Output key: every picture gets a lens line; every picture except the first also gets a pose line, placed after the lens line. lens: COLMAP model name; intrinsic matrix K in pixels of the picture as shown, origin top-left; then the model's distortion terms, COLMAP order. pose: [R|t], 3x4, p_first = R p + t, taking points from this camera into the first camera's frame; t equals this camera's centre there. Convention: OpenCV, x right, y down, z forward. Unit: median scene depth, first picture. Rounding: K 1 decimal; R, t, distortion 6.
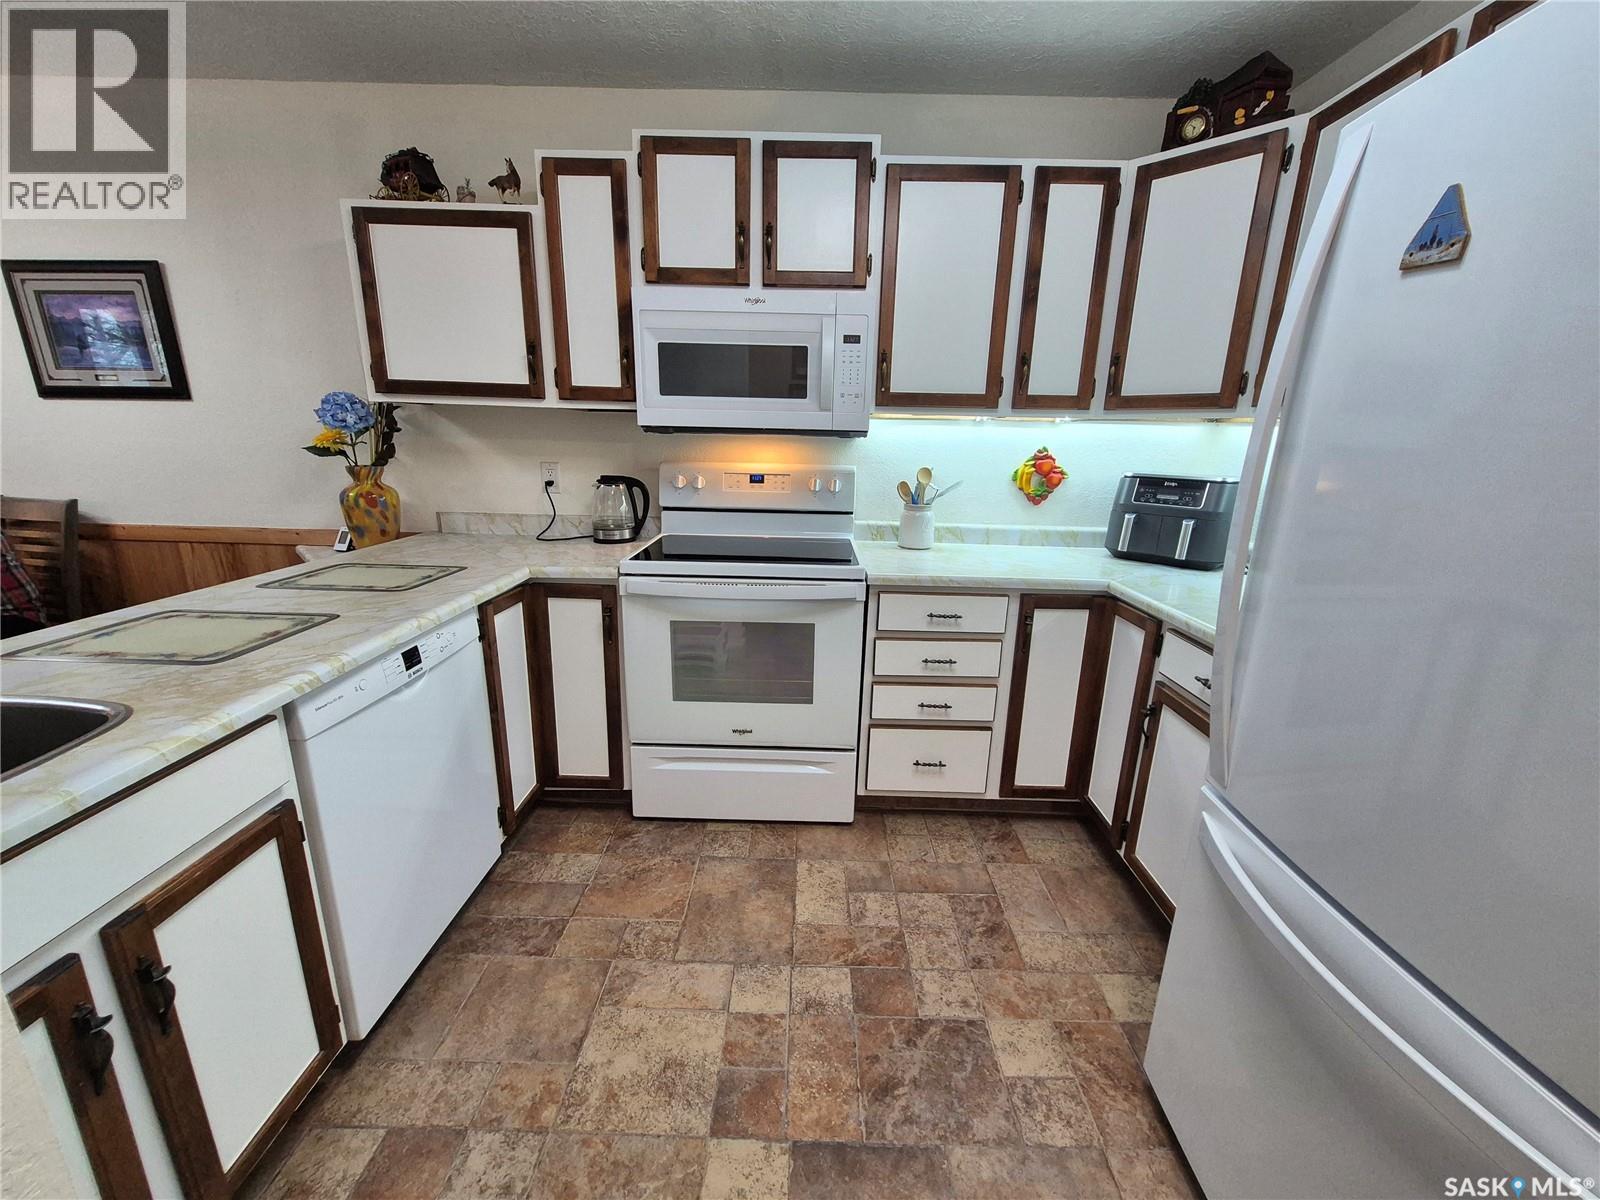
lens RADIAL K [[624.5, 0, 801.7], [0, 624.5, 597.8], [0, 0, 1]] dist [0.012125, -0.004653]
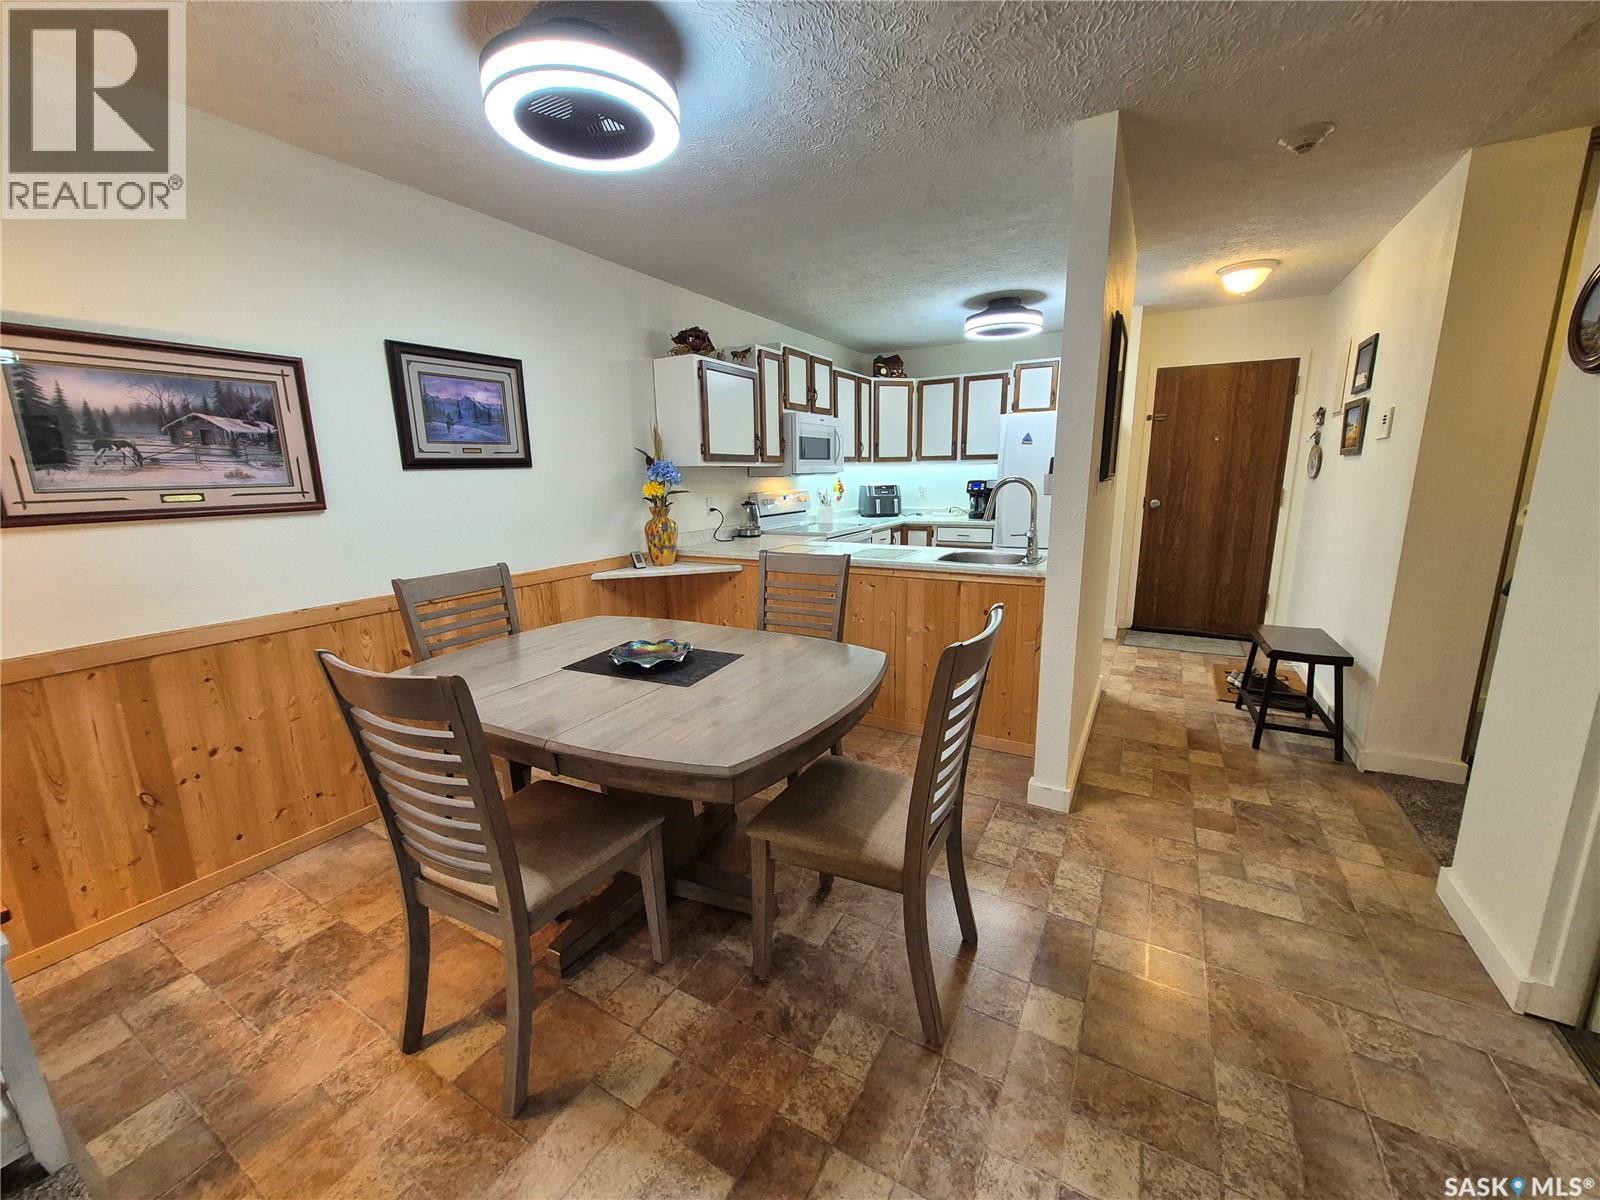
lens RADIAL K [[624.5, 0, 801.7], [0, 624.5, 597.8], [0, 0, 1]] dist [0.012125, -0.004653]
pose [[0.483339, -0.204854, 0.851128, -2.290478], [0.250124, 0.964023, 0.089986, -0.058319], [-0.838941, 0.169394, 0.517189, -0.047803]]
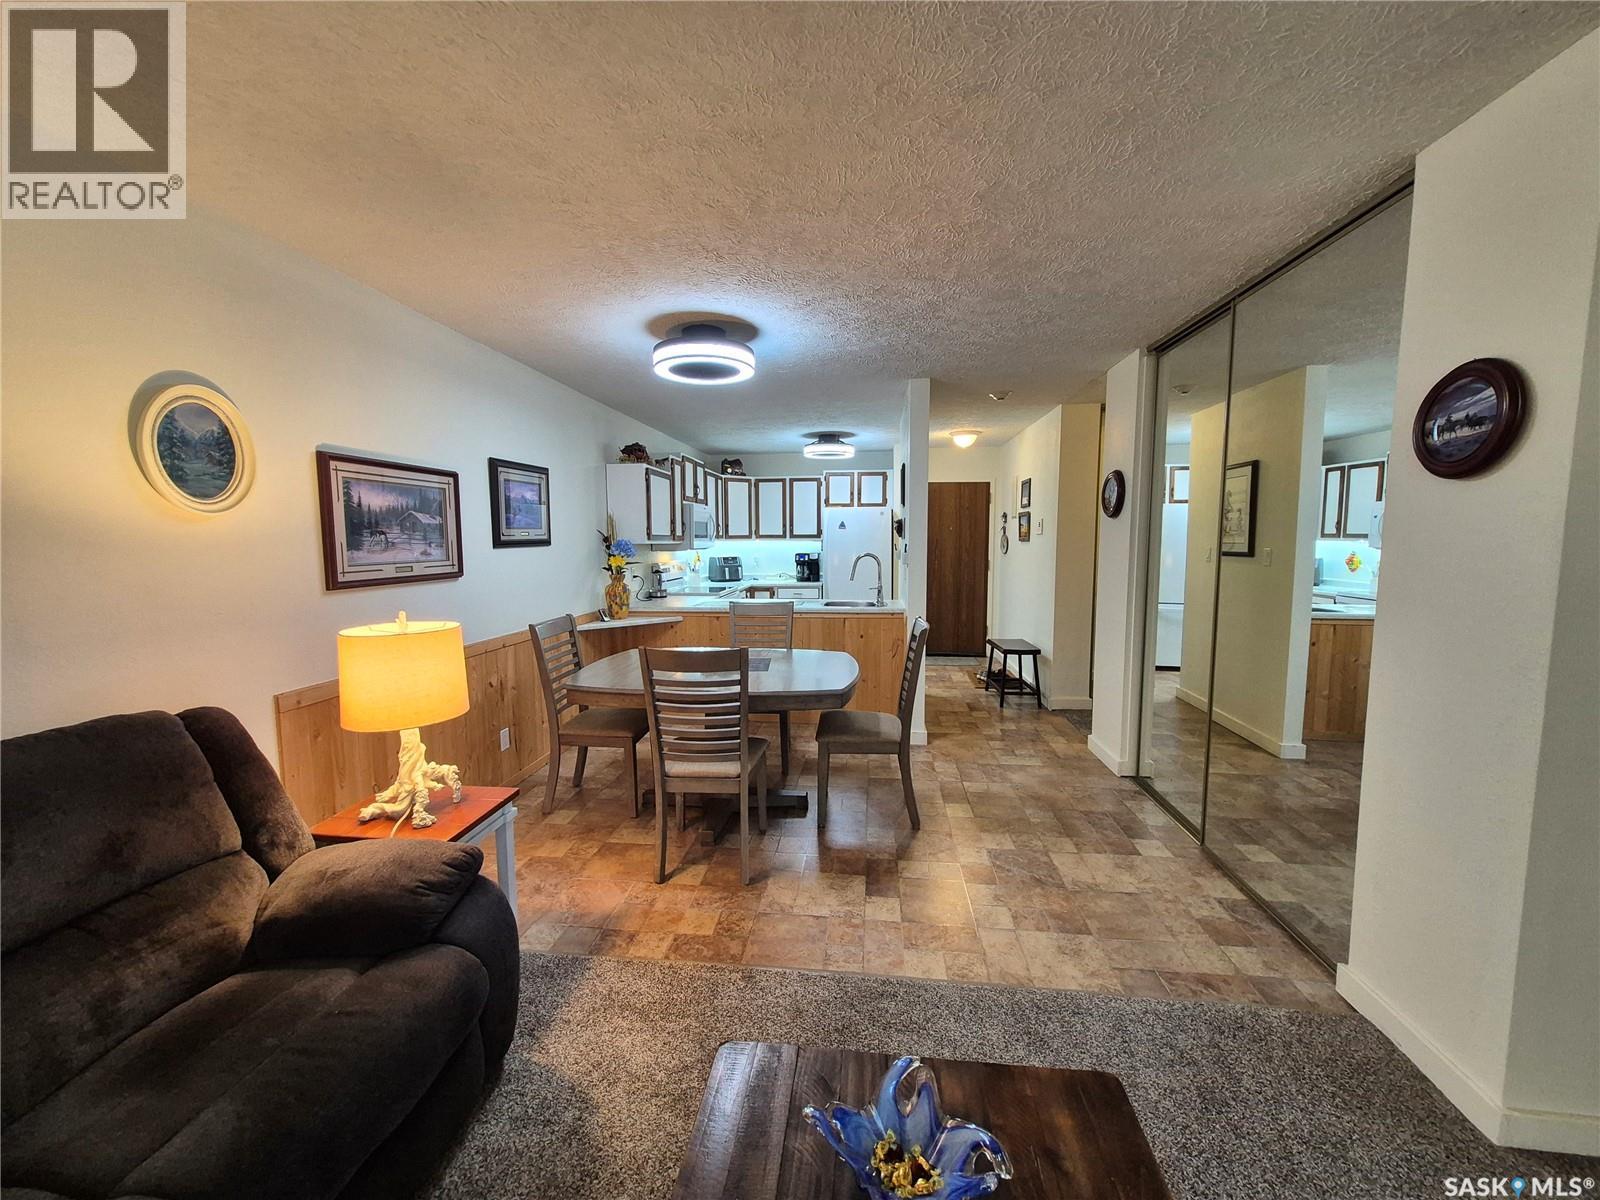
lens RADIAL K [[623.5, 0, 801.9], [0, 623.5, 597.3], [0, 0, 1]] dist [0.010630, -0.003152]
pose [[0.103013, -0.118193, 0.987633, -3.196656], [0.260478, 0.961471, 0.087894, -0.196932], [-0.959969, 0.248202, 0.129831, 0.237434]]
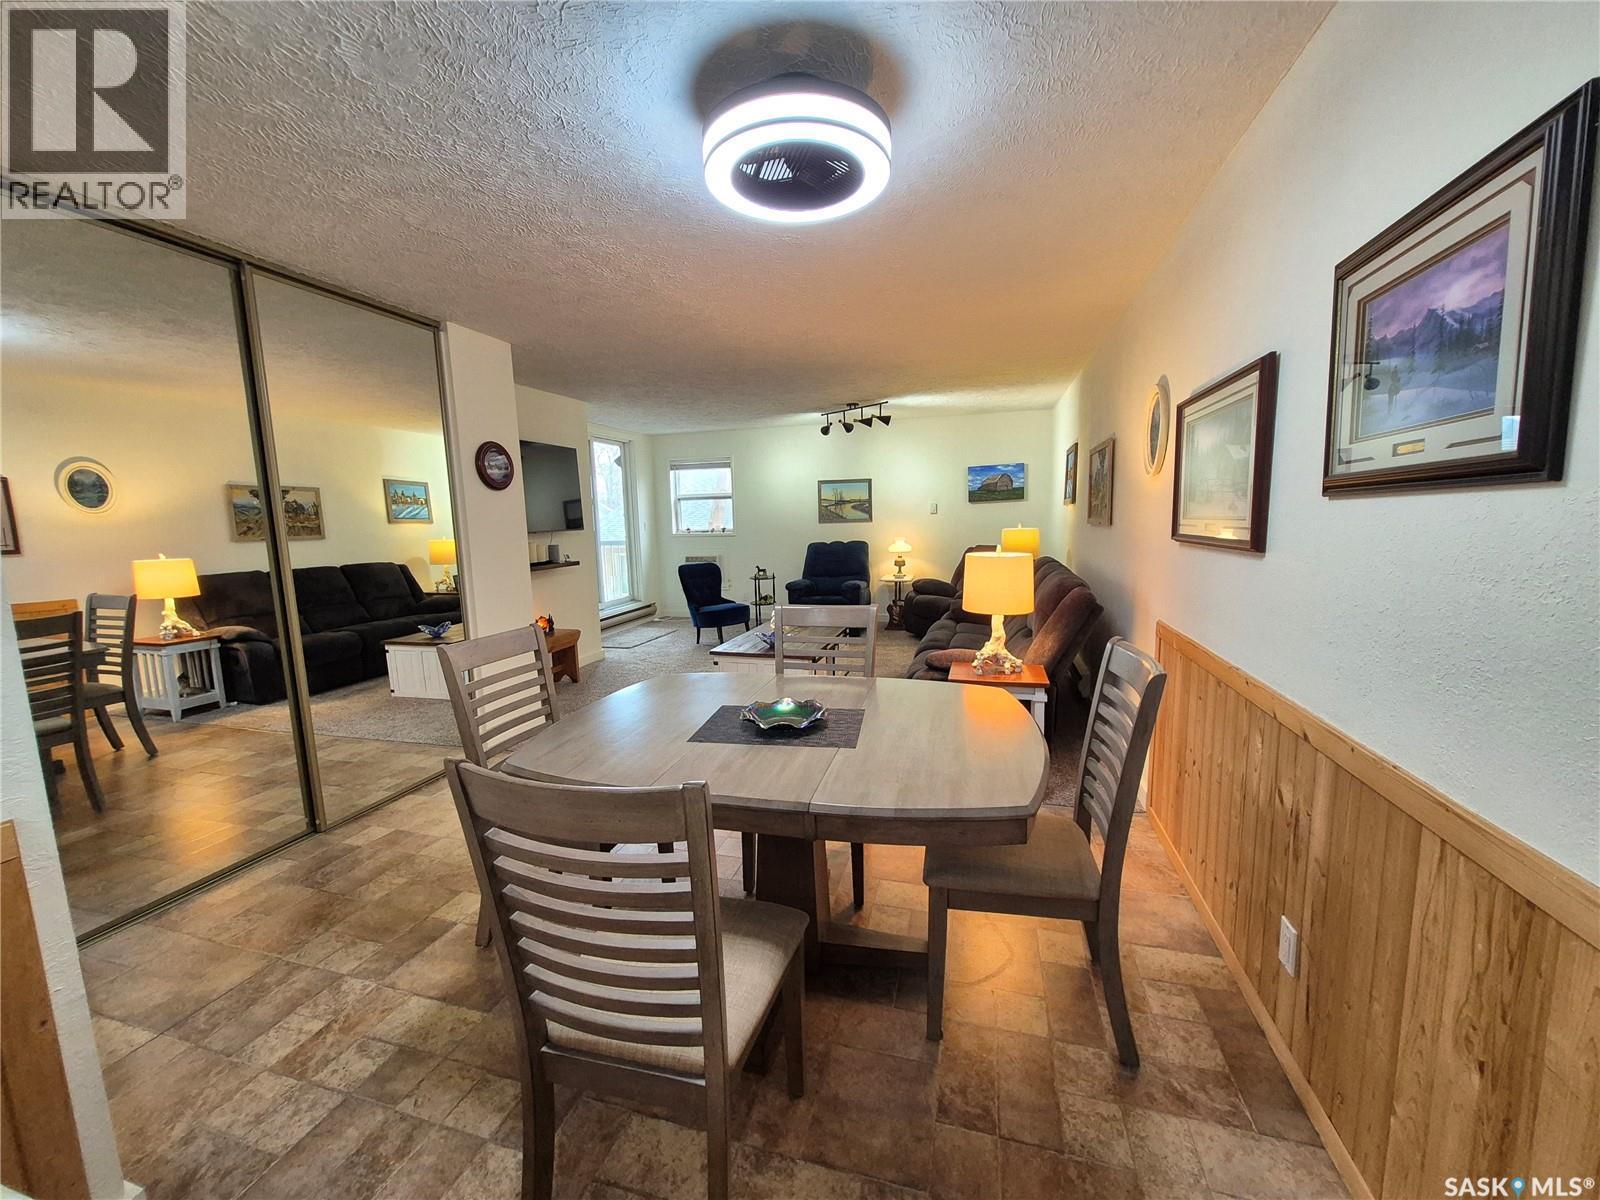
lens RADIAL K [[624.5, 0, 801.7], [0, 624.5, 597.8], [0, 0, 1]] dist [0.012125, -0.004653]
pose [[-0.269530, 0.108054, -0.956911, -0.669199], [-0.227258, 0.958481, 0.172243, -0.280823], [0.935792, 0.263890, -0.233783, 0.906313]]
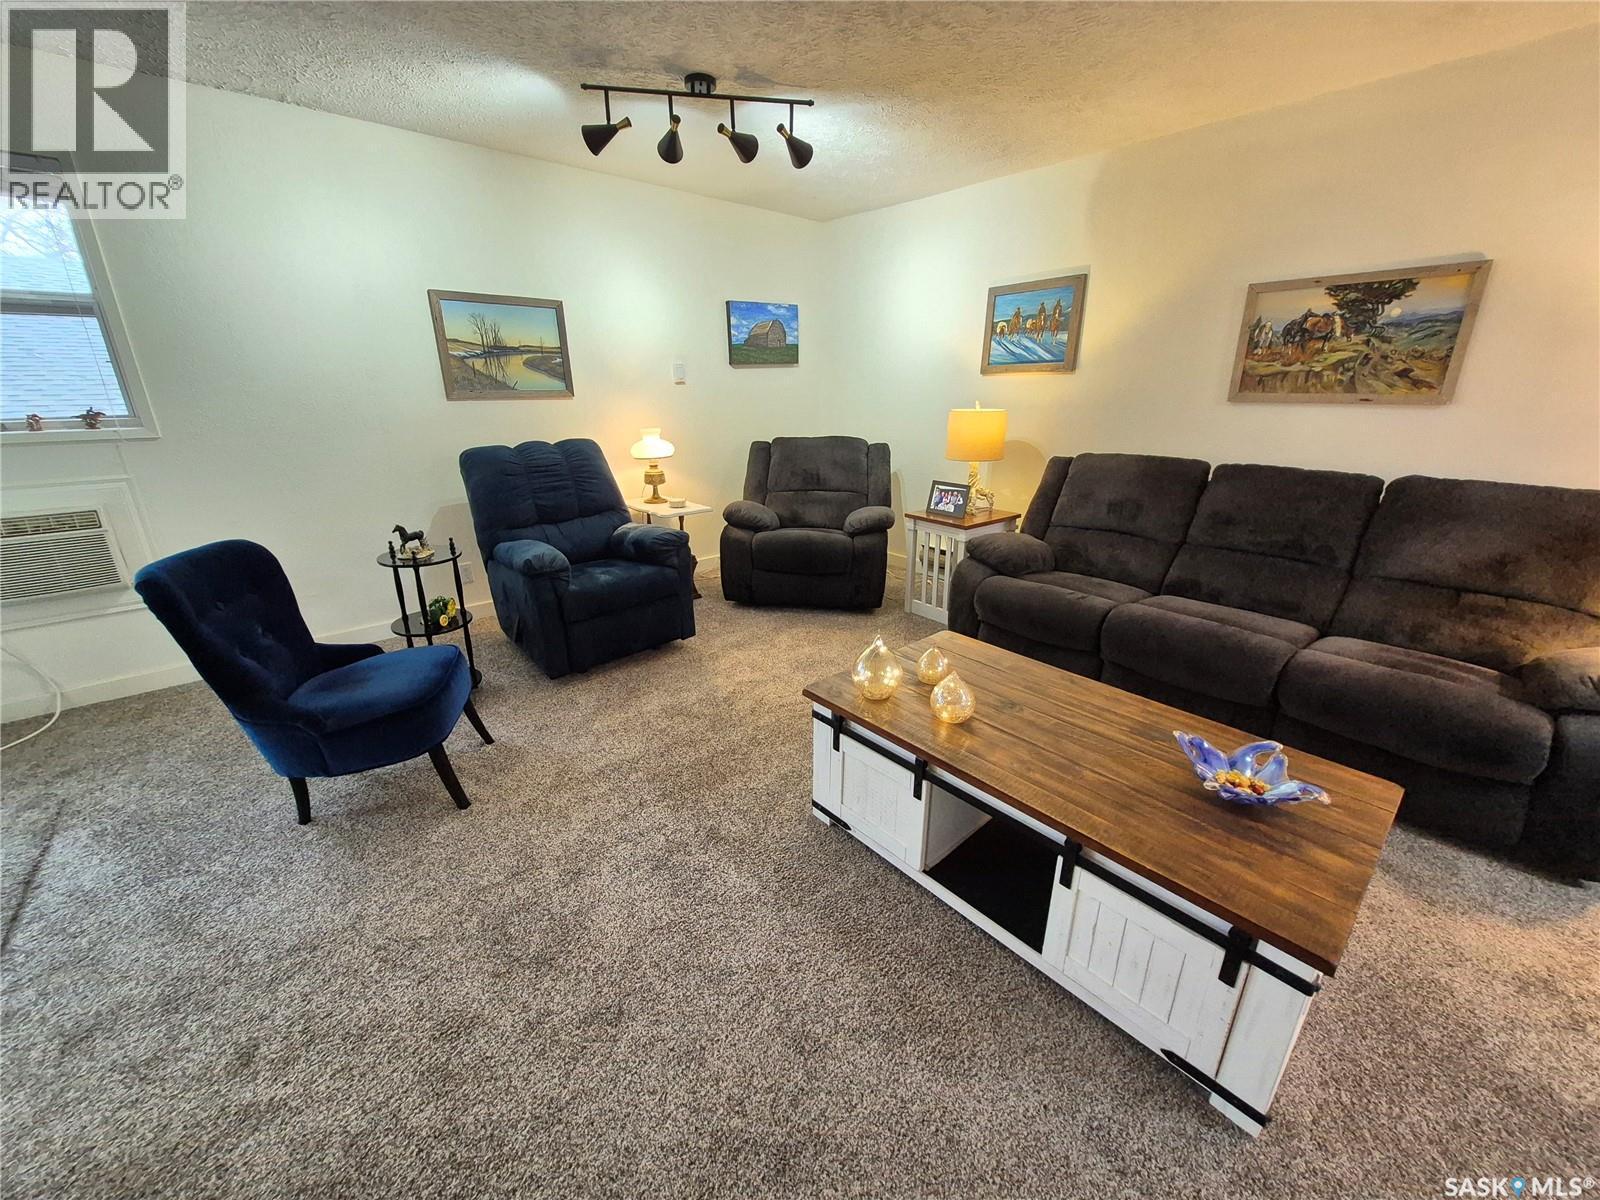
lens RADIAL K [[623.5, 0, 801.9], [0, 623.5, 597.3], [0, 0, 1]] dist [0.010630, -0.003152]
pose [[0.668864, 0.216860, -0.711051, -2.643740], [-0.172757, 0.975661, 0.135055, 0.059588], [0.723033, 0.032506, 0.690049, -0.532239]]
